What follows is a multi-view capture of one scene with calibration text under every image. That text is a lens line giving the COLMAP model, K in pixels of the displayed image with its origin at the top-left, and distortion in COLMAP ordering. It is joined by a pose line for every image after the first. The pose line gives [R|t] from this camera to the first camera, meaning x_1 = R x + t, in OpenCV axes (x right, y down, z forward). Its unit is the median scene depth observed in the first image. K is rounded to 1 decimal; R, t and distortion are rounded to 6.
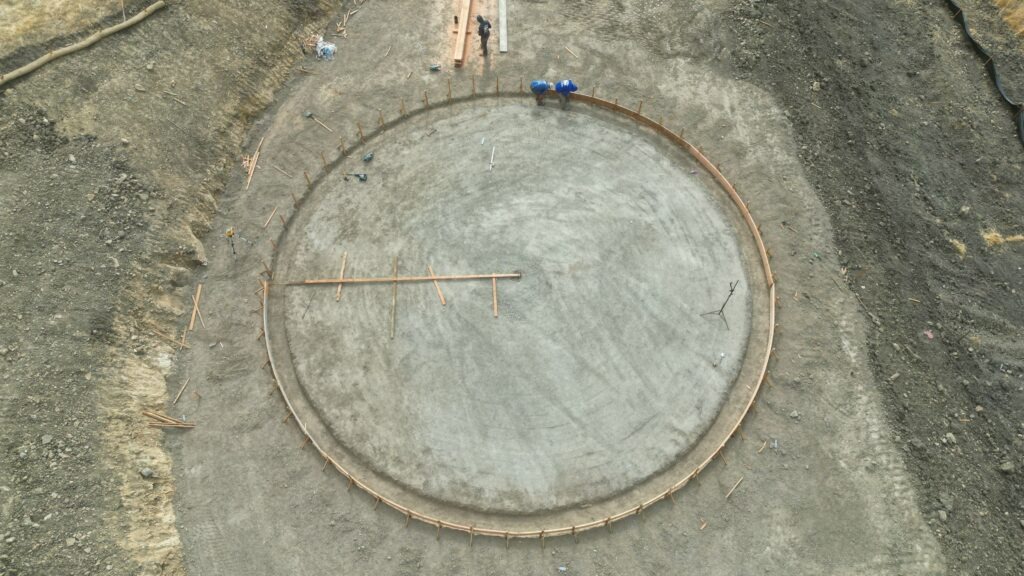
lens RADIAL K [[719.8, 0, 510.1], [0, 719.8, 283.4], [0, 0, 1]] dist [0.051353, -0.051563]
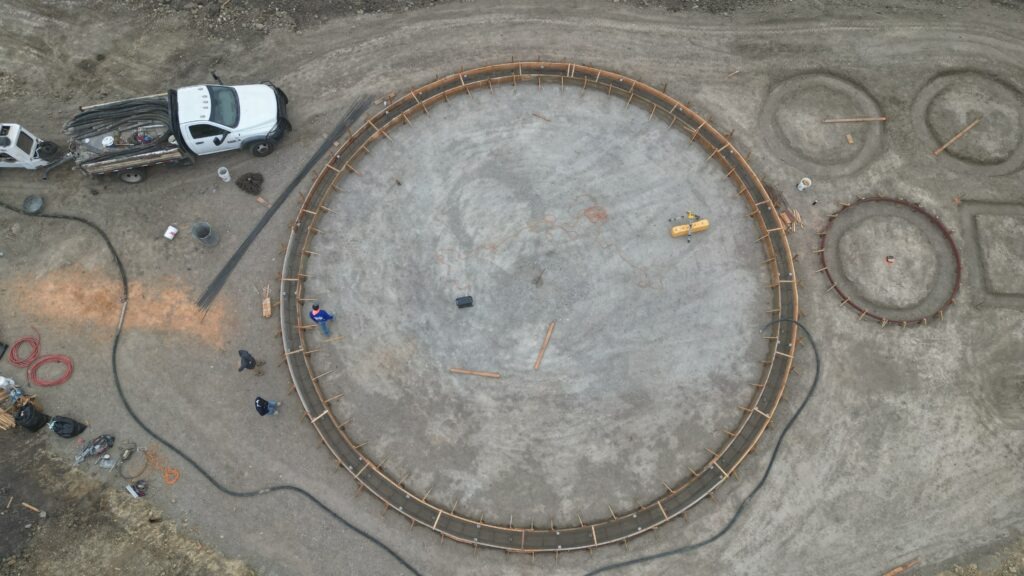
lens RADIAL K [[719.8, 0, 509.1], [0, 719.8, 285.7], [0, 0, 1]] dist [0.051353, -0.051563]
pose [[0.101341, -0.936958, 0.334424, -0.323509], [0.870503, 0.246250, 0.426128, -0.455175], [-0.481616, 0.247933, 0.840580, 0.193432]]
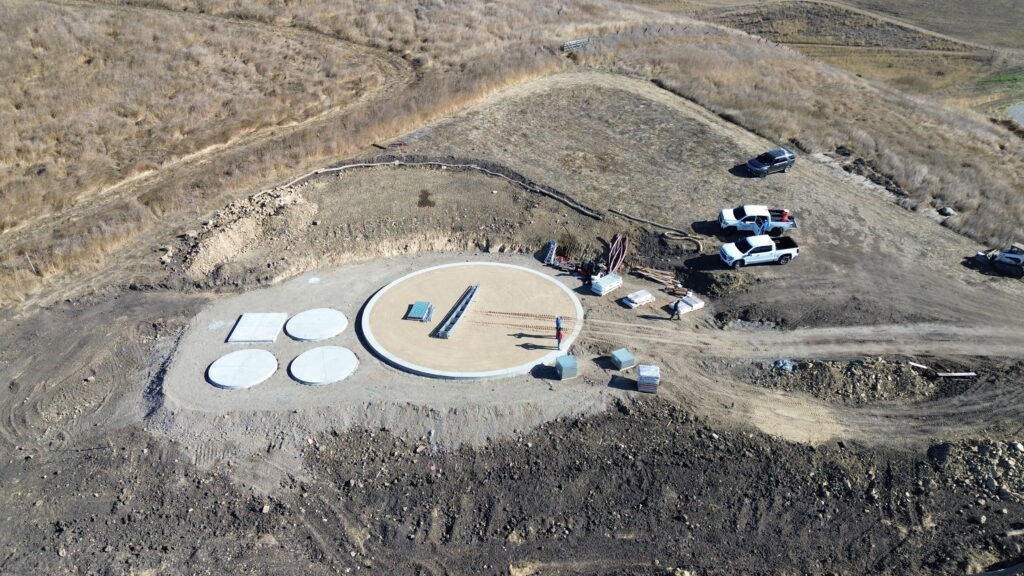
lens RADIAL K [[719.8, 0, 514.5], [0, 719.8, 292.8], [0, 0, 1]] dist [0.051353, -0.051563]
pose [[-0.039689, 0.492842, -0.869213, 1.918096], [-0.869365, 0.411796, 0.273183, -0.760245], [0.492575, 0.766506, 0.412115, 0.077085]]
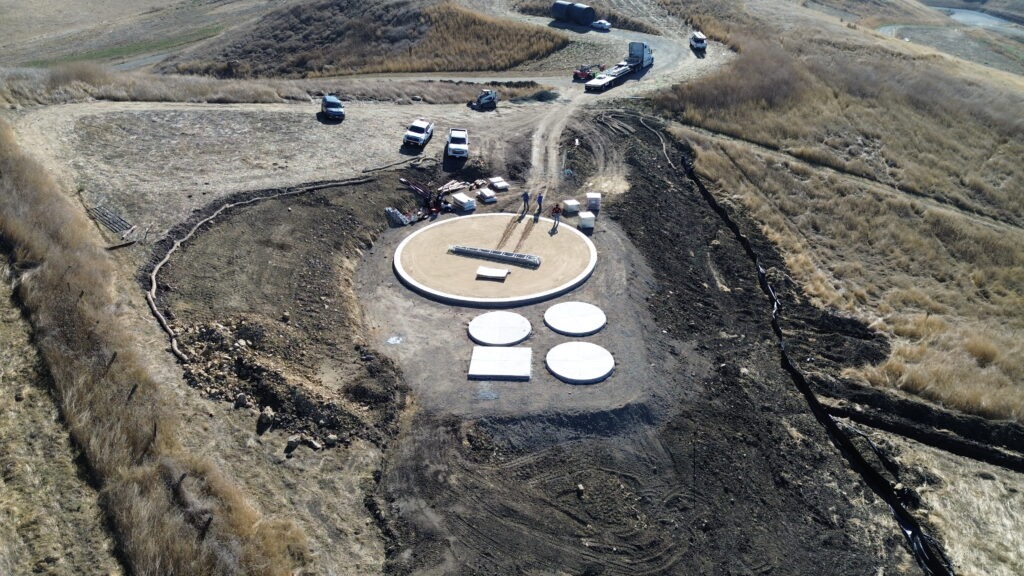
lens RADIAL K [[719.8, 0, 511.8], [0, 719.8, 298.0], [0, 0, 1]] dist [0.051353, -0.051563]
pose [[0.992844, 0.051972, -0.107516, 0.335904], [-0.099892, 0.854805, -0.509245, 1.350221], [0.065439, 0.516341, 0.853879, -1.014852]]
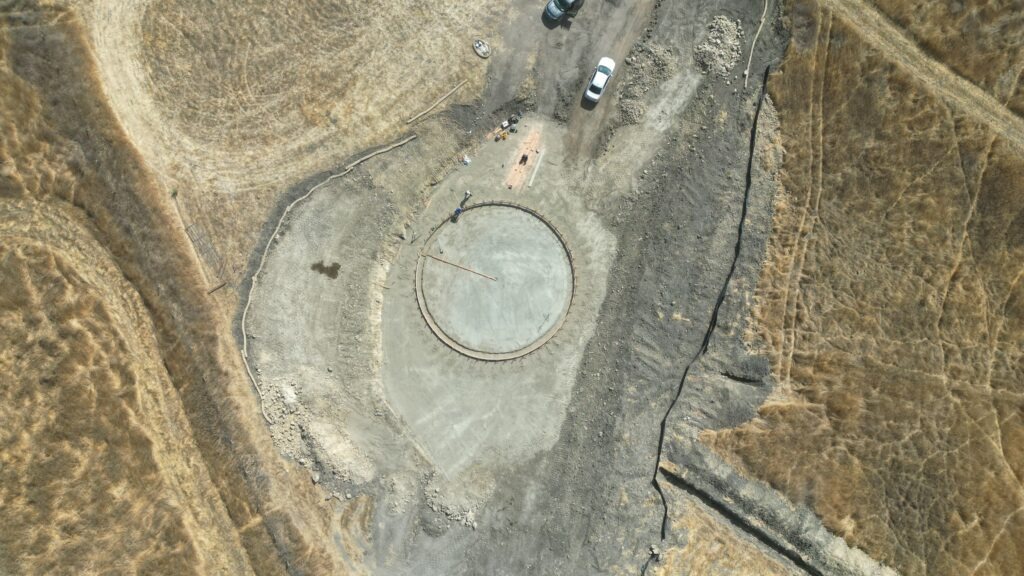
lens RADIAL K [[719.8, 0, 518.1], [0, 719.8, 283.6], [0, 0, 1]] dist [0.051353, -0.051563]
pose [[0.924854, 0.377213, -0.048538, 0.254615], [-0.331363, 0.861844, 0.383958, -1.206737], [0.186666, -0.339021, 0.922074, -1.835537]]
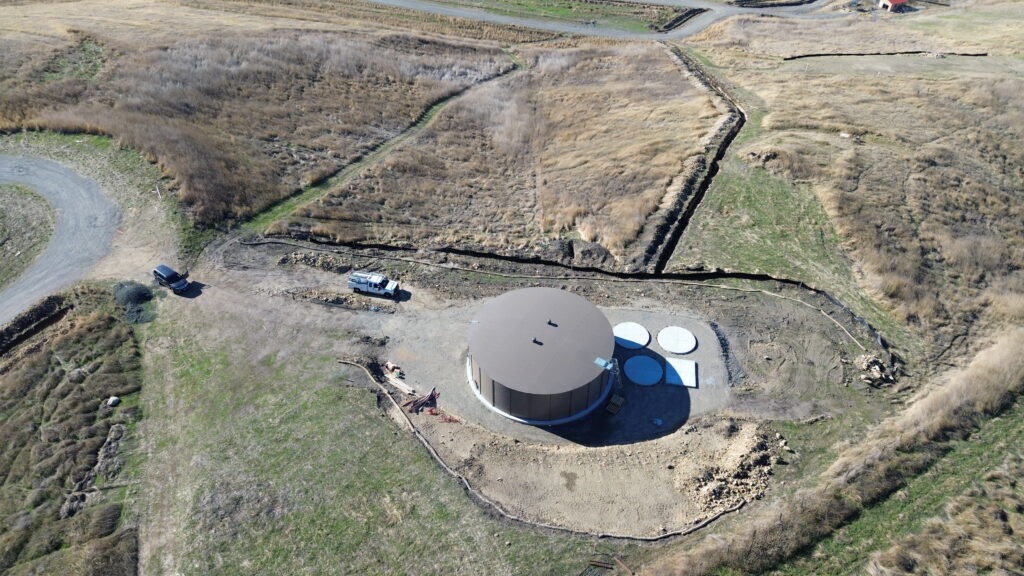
lens RADIAL K [[719.8, 0, 508.6], [0, 719.8, 280.6], [0, 0, 1]] dist [0.051353, -0.051563]
pose [[0.225975, -0.649739, 0.725792, -2.201589], [0.850976, 0.494287, 0.177541, -0.928968], [-0.474105, 0.577511, 0.664609, -1.401235]]
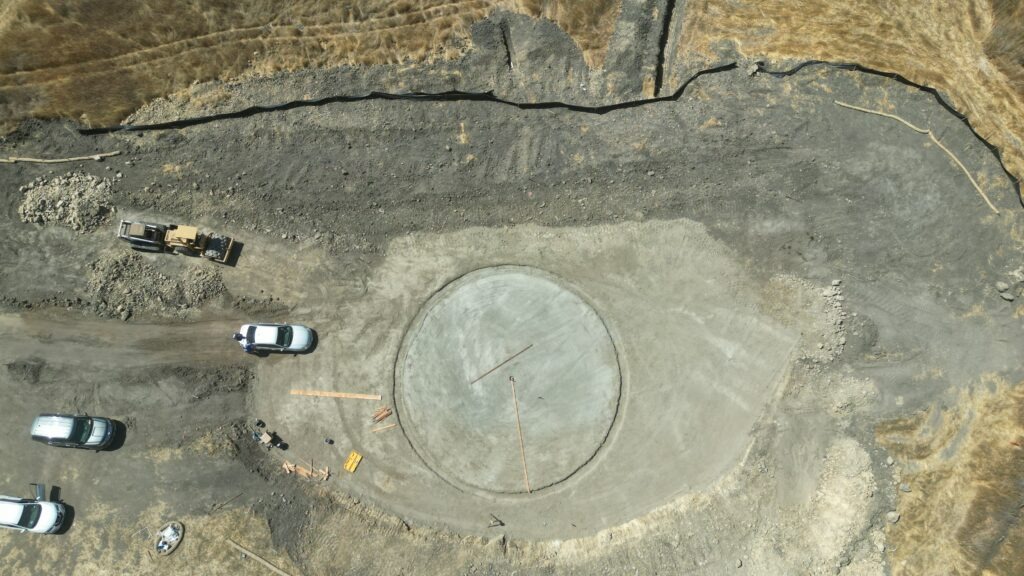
lens RADIAL K [[719.8, 0, 510.2], [0, 719.8, 285.1], [0, 0, 1]] dist [0.051353, -0.051563]
pose [[0.017518, -0.982750, 0.184106, -0.106646], [0.867207, 0.106581, 0.486408, -1.055267], [-0.497639, 0.151137, 0.854115, -0.829471]]
